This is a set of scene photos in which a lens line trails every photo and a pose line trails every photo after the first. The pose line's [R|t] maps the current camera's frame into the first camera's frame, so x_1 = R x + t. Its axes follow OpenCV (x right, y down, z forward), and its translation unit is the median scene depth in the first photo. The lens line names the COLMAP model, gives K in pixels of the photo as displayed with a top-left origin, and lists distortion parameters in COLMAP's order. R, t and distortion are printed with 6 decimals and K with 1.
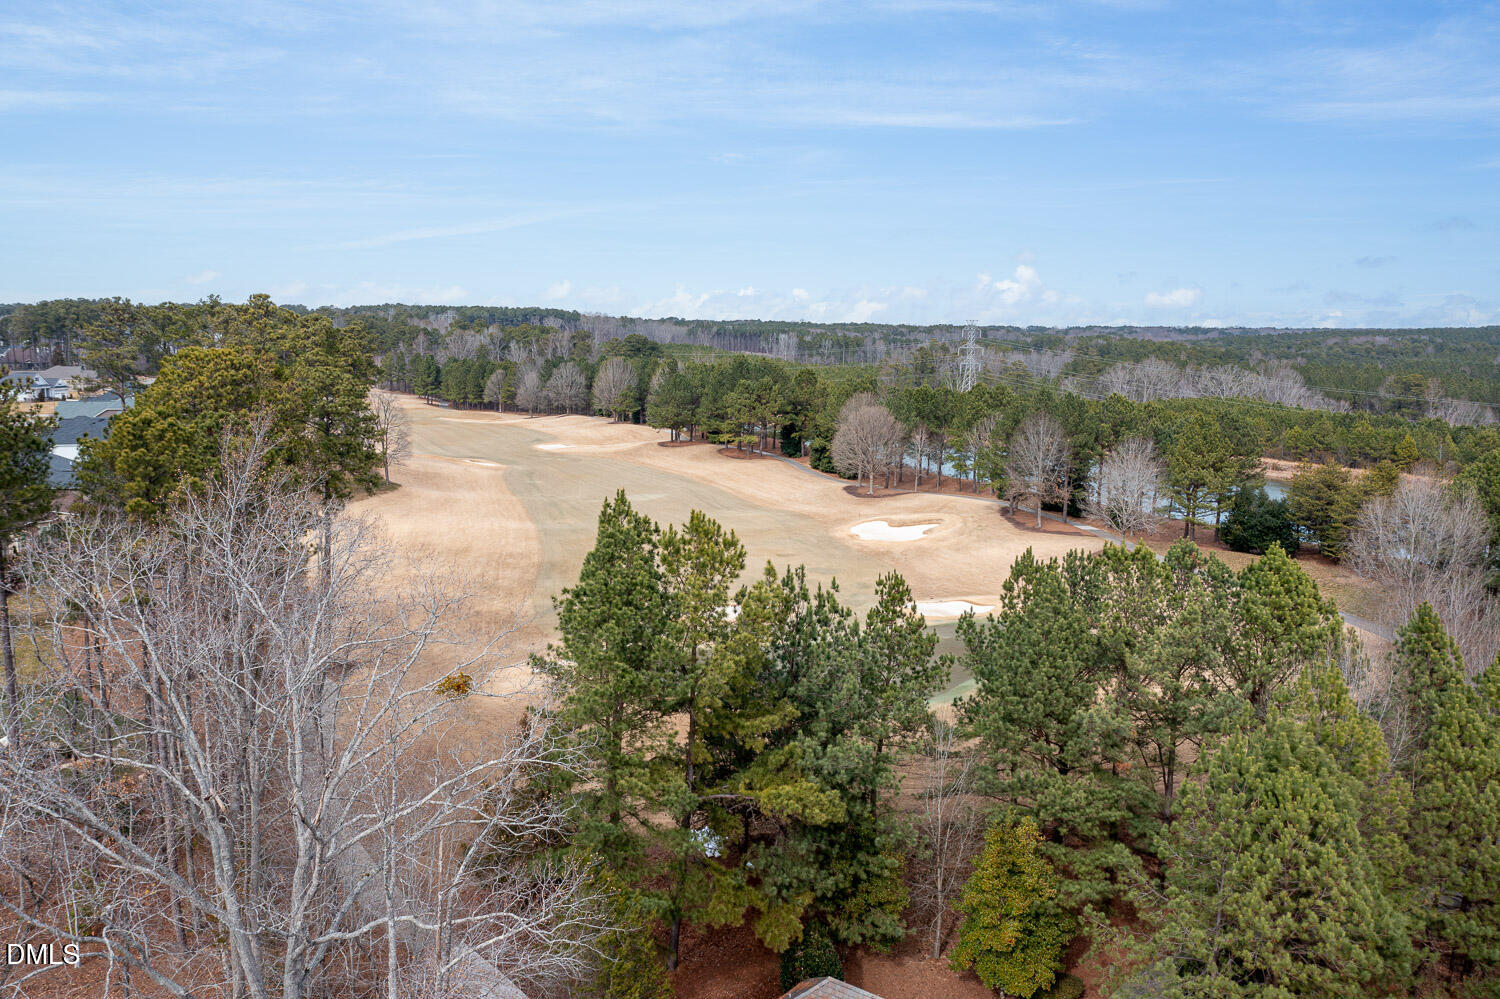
lens RADIAL K [[1192.3, 0, 750.0], [0, 1192.3, 499.5], [0, 0, 1]] dist [-0.009234, 0.006280]
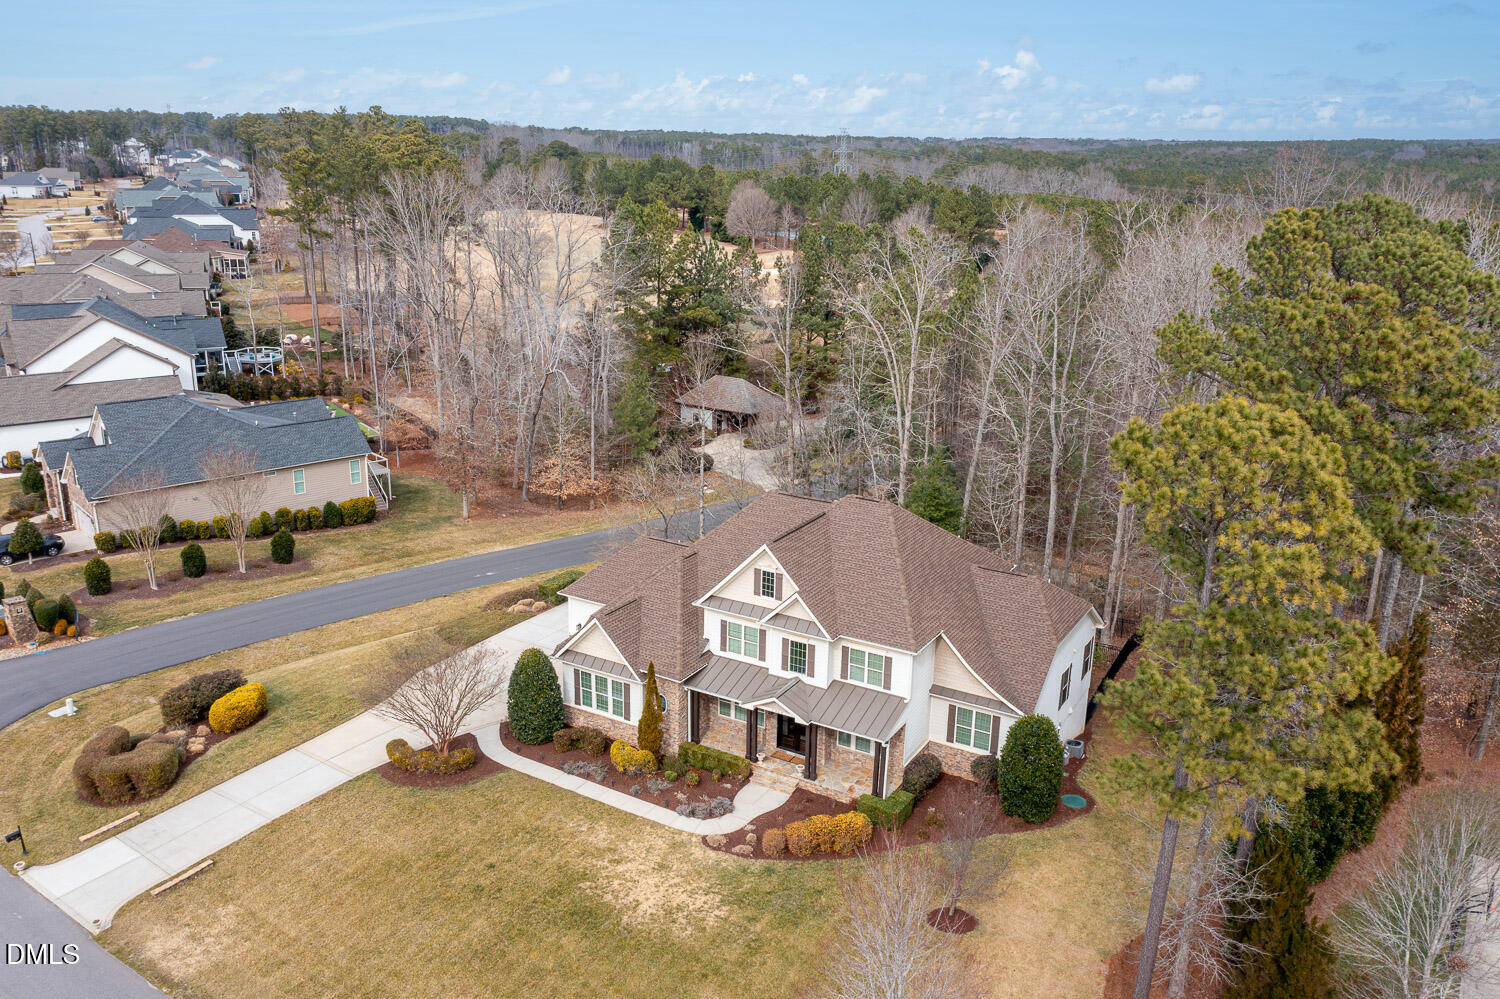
lens RADIAL K [[1192.3, 0, 750.0], [0, 1192.3, 499.5], [0, 0, 1]] dist [-0.009234, 0.006280]
pose [[0.996835, -0.020371, 0.076847, -0.011881], [0.008618, 0.988607, 0.150276, 0.049854], [-0.079033, -0.149138, 0.985653, -0.301668]]
